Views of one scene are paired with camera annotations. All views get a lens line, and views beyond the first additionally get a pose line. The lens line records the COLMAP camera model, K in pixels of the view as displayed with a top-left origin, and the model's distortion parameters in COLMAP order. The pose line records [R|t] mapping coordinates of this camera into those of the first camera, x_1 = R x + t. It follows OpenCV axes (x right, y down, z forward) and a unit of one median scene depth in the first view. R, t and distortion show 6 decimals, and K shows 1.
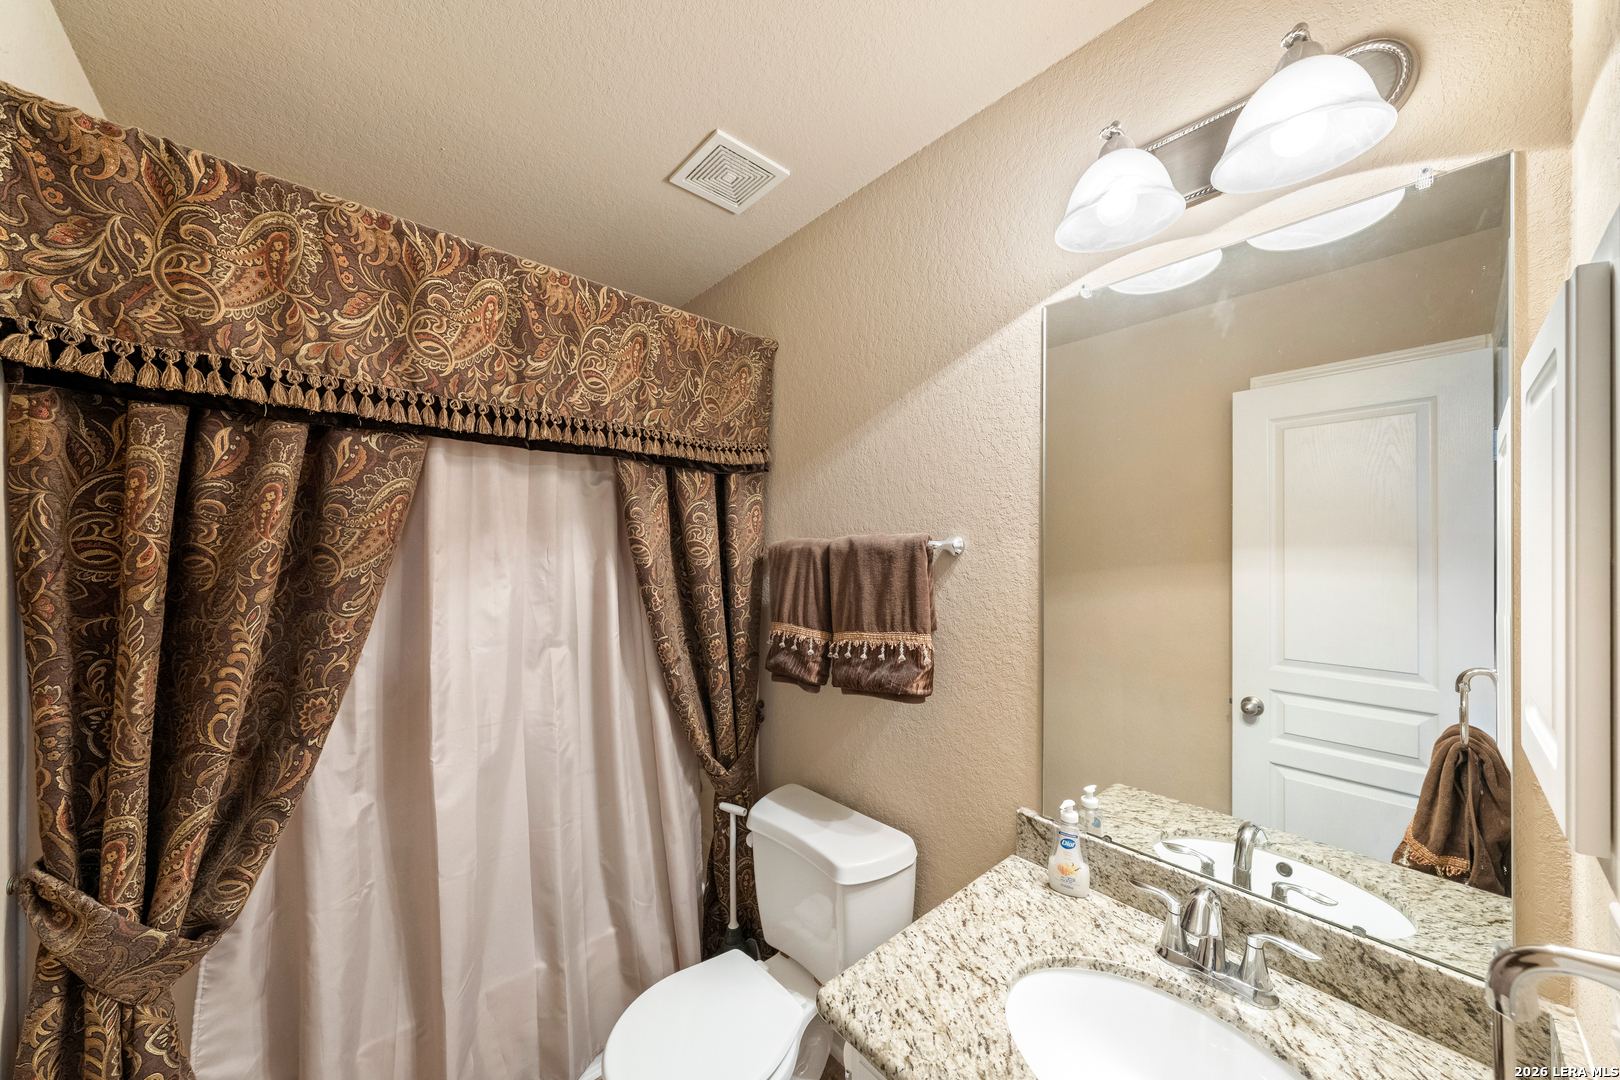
lens RADIAL K [[549.8, 0, 800.8], [0, 549.8, 536.8], [0, 0, 1]] dist [0.001073, 0.000094]
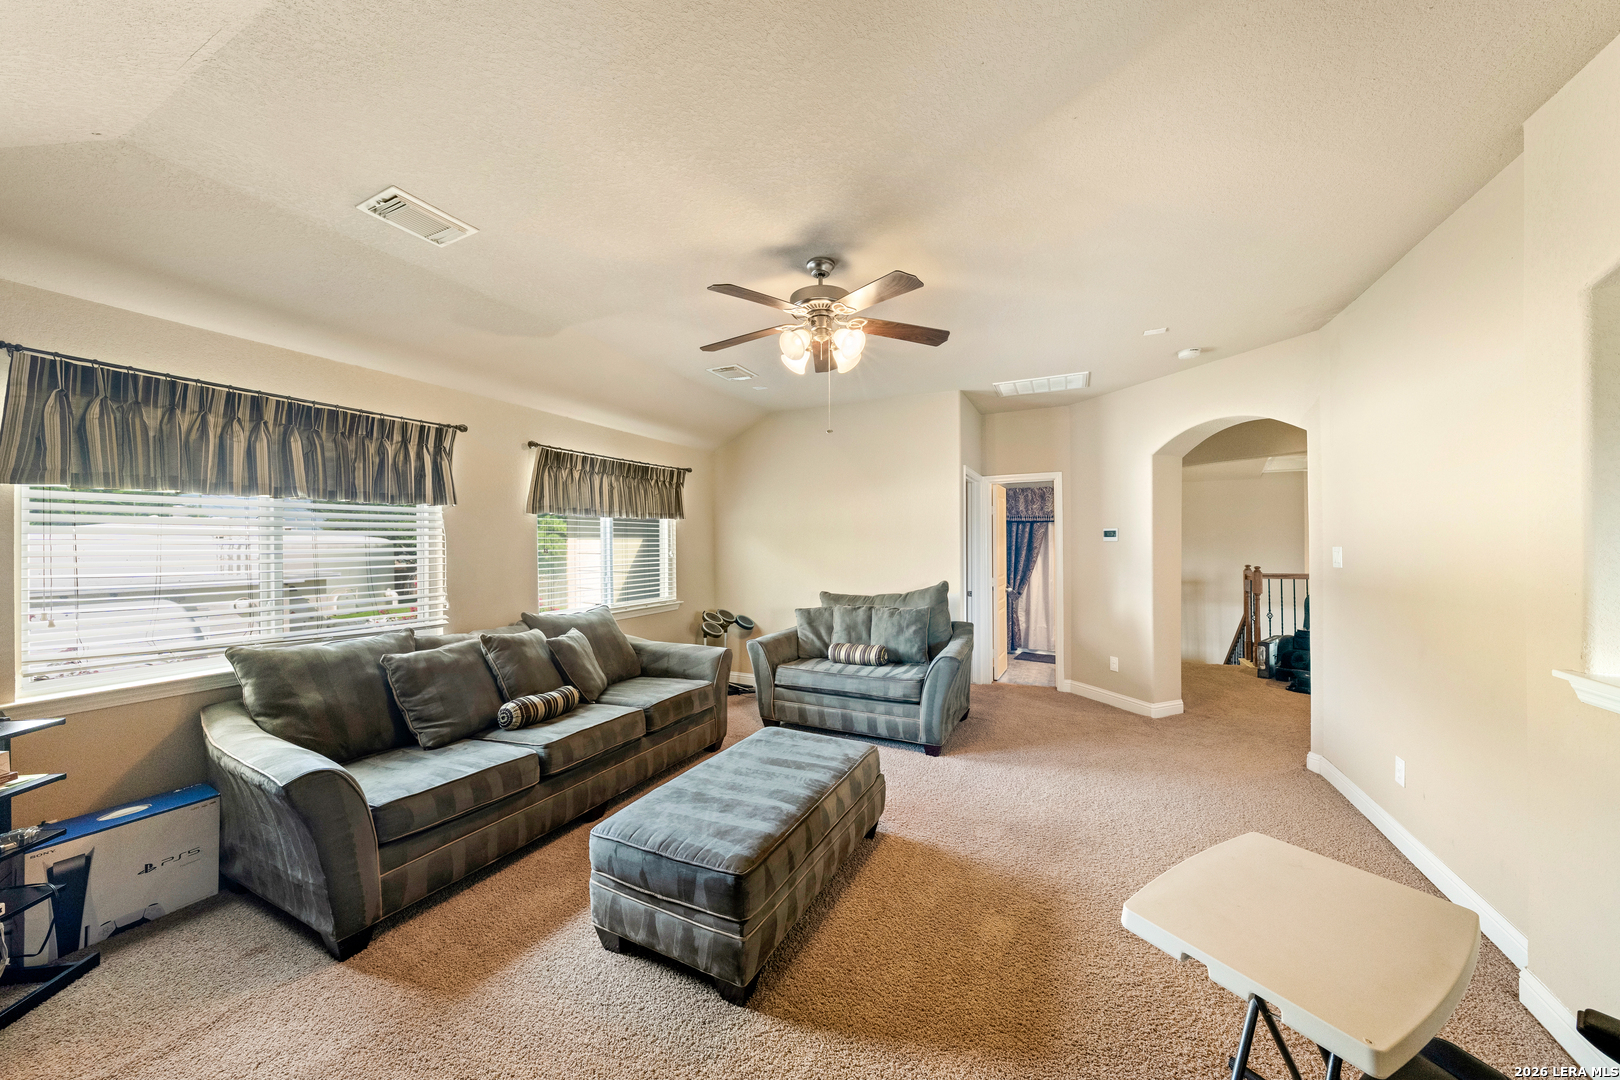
lens RADIAL K [[549.8, 0, 811.3], [0, 549.8, 544.6], [0, 0, 1]] dist [0.001073, 0.000094]
pose [[0.375404, 0.001630, -0.926860, 4.483020], [0.009709, 0.999937, 0.005691, -0.005698], [0.926811, -0.011135, 0.375364, -4.143608]]
